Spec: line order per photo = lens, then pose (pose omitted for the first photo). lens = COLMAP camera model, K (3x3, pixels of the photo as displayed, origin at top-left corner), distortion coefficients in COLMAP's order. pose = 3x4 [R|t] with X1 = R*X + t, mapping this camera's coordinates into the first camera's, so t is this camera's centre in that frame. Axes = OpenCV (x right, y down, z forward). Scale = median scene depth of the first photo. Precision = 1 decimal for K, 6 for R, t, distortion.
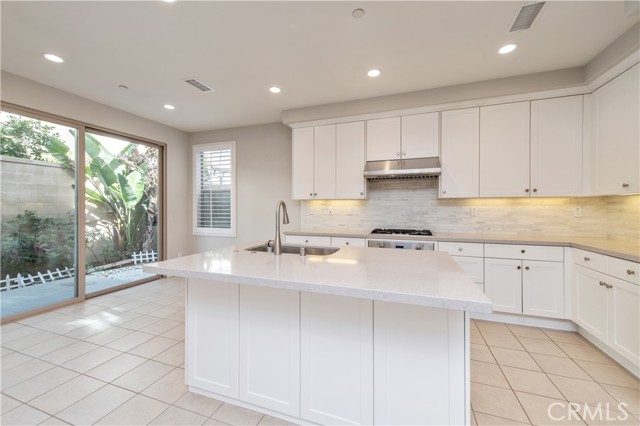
lens RADIAL K [[251.0, 0, 322.1], [0, 251.0, 210.2], [0, 0, 1]] dist [0.015888, -0.001407]
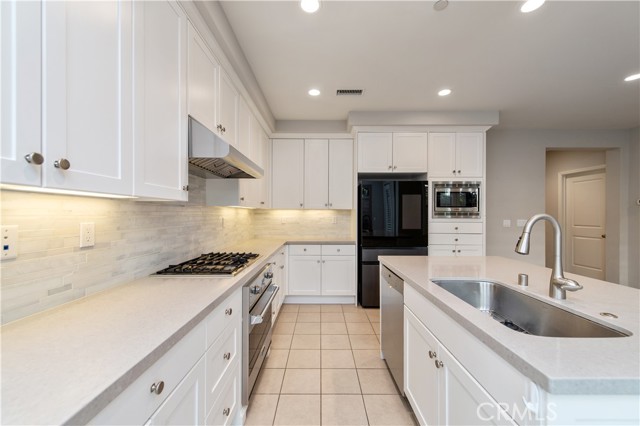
lens RADIAL K [[251.0, 0, 322.2], [0, 251.0, 214.6], [0, 0, 1]] dist [0.015888, -0.001407]
pose [[-0.341829, -0.007267, 0.939734, -0.305512], [-0.005520, 0.999968, 0.005724, -0.026914], [-0.939746, -0.003231, -0.341859, 0.922688]]
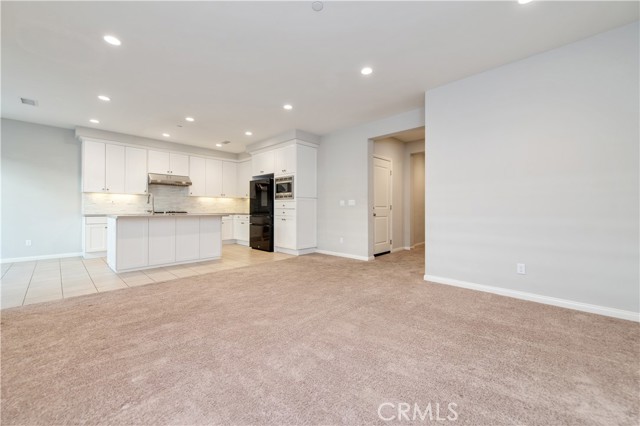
lens RADIAL K [[251.0, 0, 321.2], [0, 251.0, 210.4], [0, 0, 1]] dist [0.015888, -0.001407]
pose [[0.414061, -0.005416, 0.910233, -0.922962], [-0.002480, 0.999972, 0.007078, 0.050003], [-0.910246, -0.005188, 0.414036, -0.826859]]
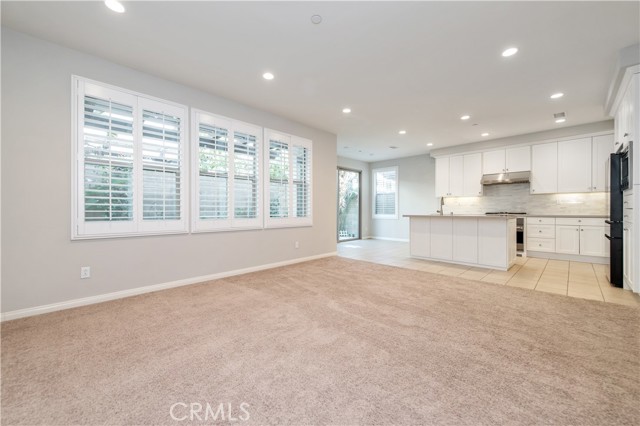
lens RADIAL K [[251.0, 0, 322.1], [0, 251.0, 211.7], [0, 0, 1]] dist [0.015888, -0.001407]
pose [[0.910131, -0.000657, -0.414320, -0.123684], [0.003056, 0.999982, 0.005128, 0.056528], [0.414309, -0.005934, 0.910117, -1.132685]]
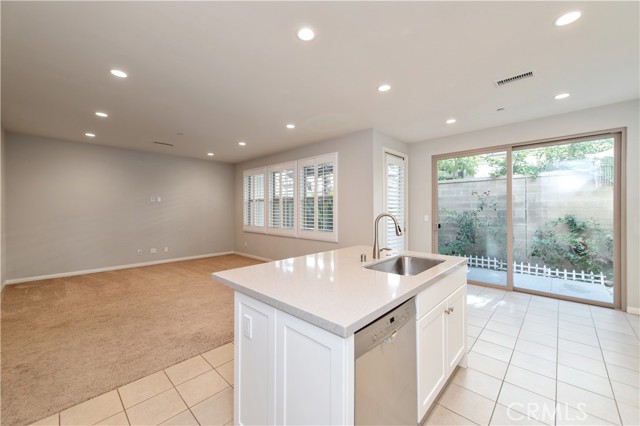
lens RADIAL K [[251.0, 0, 327.1], [0, 251.0, 209.2], [0, 0, 1]] dist [0.015888, -0.001407]
pose [[-0.394046, -0.010240, -0.919034, 0.492232], [-0.001815, 0.999945, -0.010363, -0.018316], [0.919089, -0.002415, -0.394043, 0.630947]]
